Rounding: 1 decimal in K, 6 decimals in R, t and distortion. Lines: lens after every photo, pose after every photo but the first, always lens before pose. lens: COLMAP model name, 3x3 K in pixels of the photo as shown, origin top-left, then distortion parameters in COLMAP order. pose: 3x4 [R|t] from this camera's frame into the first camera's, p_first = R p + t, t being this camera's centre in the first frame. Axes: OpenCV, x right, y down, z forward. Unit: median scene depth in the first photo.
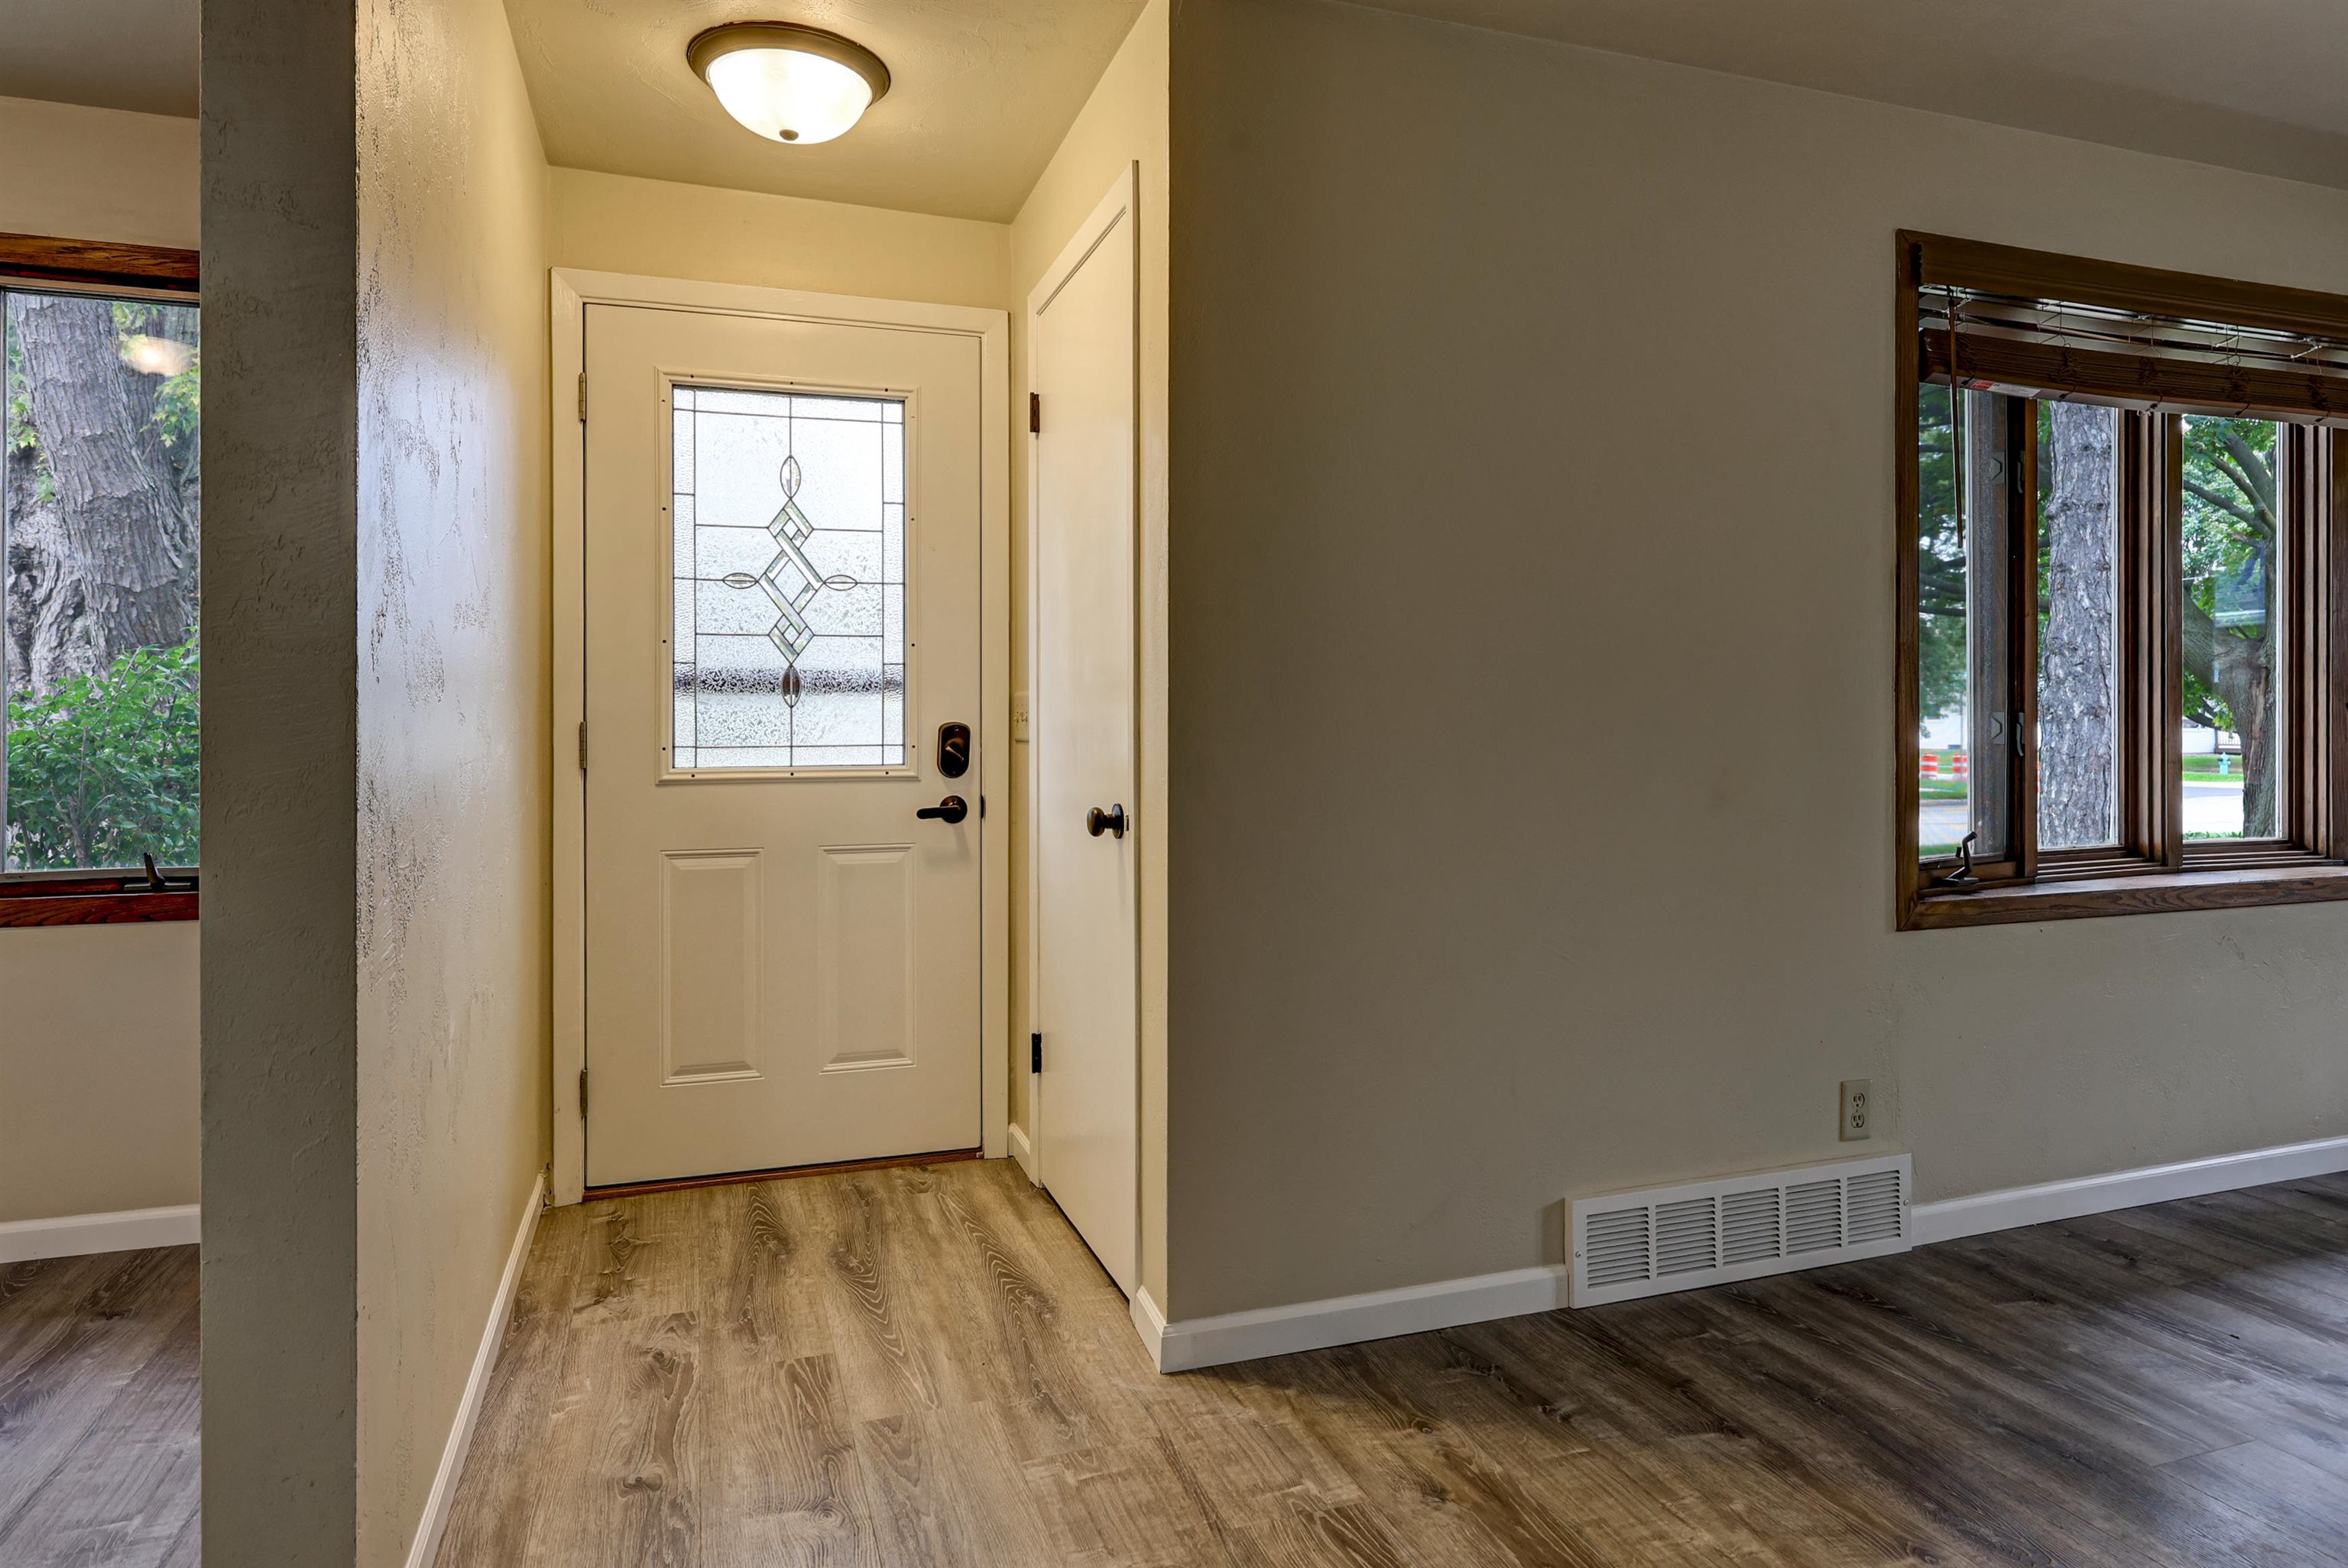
lens RADIAL K [[1367.9, 0, 1170.8], [0, 1367.9, 726.5], [0, 0, 1]] dist [0.005619, 0.002214]
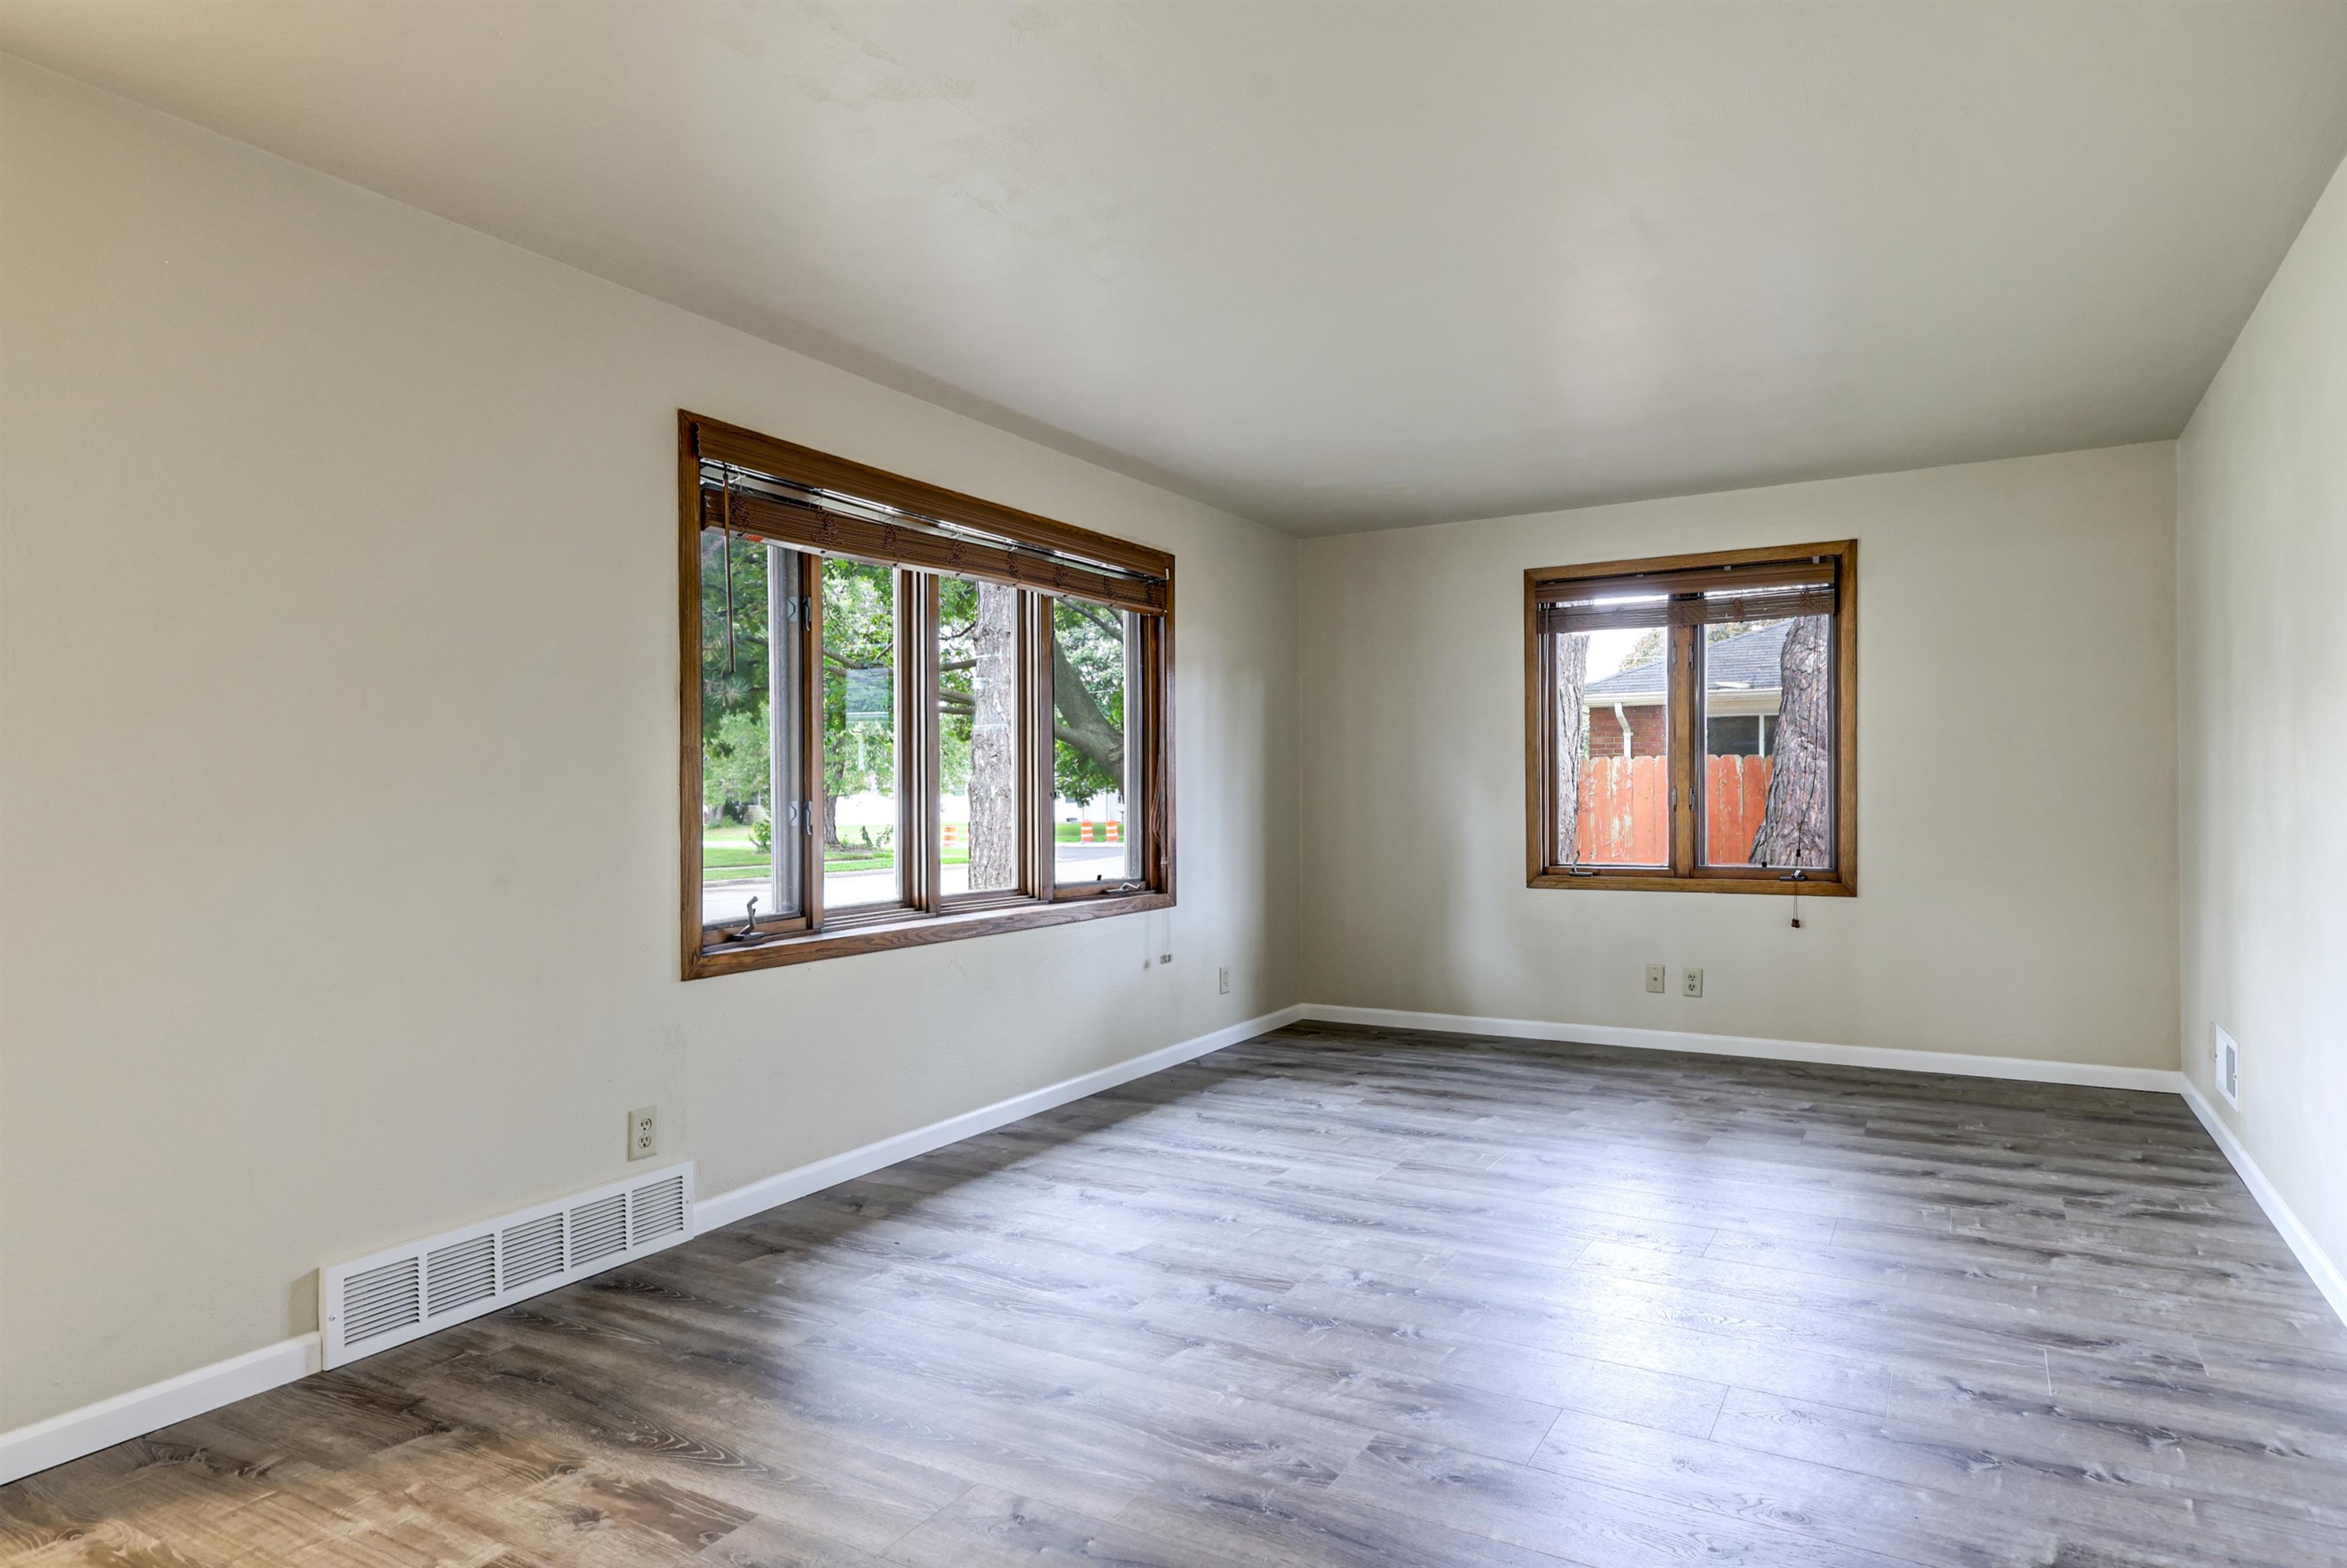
lens RADIAL K [[1290.3, 0, 1287.5], [0, 1290.3, 801.0], [0, 0, 1]] dist [0.016185, -0.000728]
pose [[0.730617, -0.003329, 0.682779, 0.144893], [0.004266, 0.999991, 0.000311, -0.010226], [-0.682774, 0.002686, 0.730625, -0.231065]]
